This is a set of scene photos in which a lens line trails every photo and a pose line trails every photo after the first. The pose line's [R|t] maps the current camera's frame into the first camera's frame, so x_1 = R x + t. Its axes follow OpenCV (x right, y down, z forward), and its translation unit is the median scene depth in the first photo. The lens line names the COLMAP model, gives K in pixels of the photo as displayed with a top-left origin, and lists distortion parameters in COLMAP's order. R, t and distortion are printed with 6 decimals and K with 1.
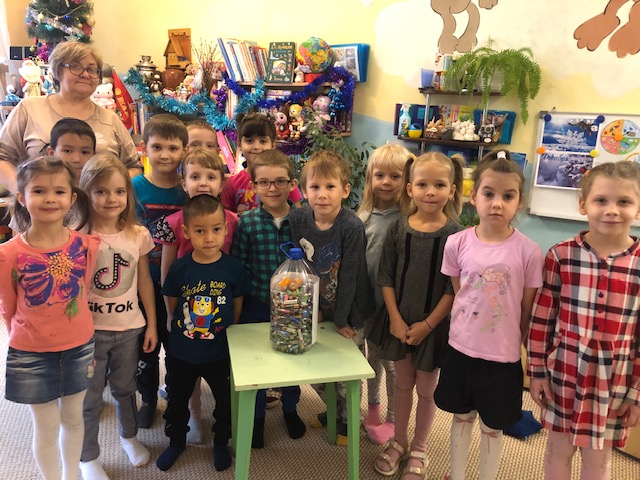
lens RADIAL K [[515.1, 0, 320.0], [0, 515.1, 240.0], [0, 0, 1]] dist [0.010228, 0.003073]
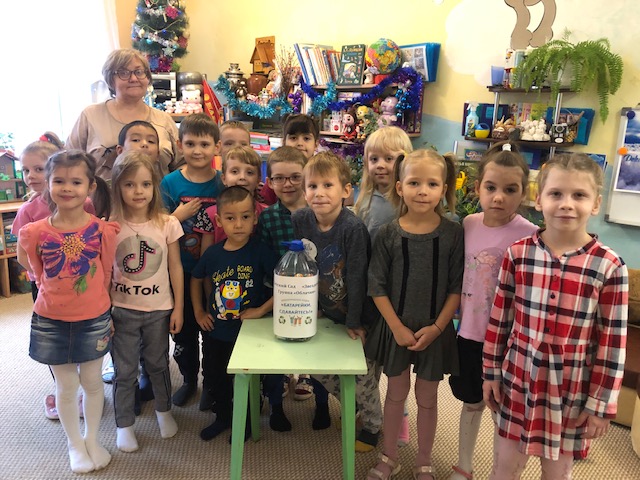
lens RADIAL K [[527.4, 0, 320.0], [0, 527.4, 240.0], [0, 0, 1]] dist [0.004593, 0.010145]
pose [[0.975620, 0.035142, -0.216635, 0.116693], [-0.037969, 0.999239, -0.008900, 0.010185], [0.216157, 0.016908, 0.976212, -0.015170]]
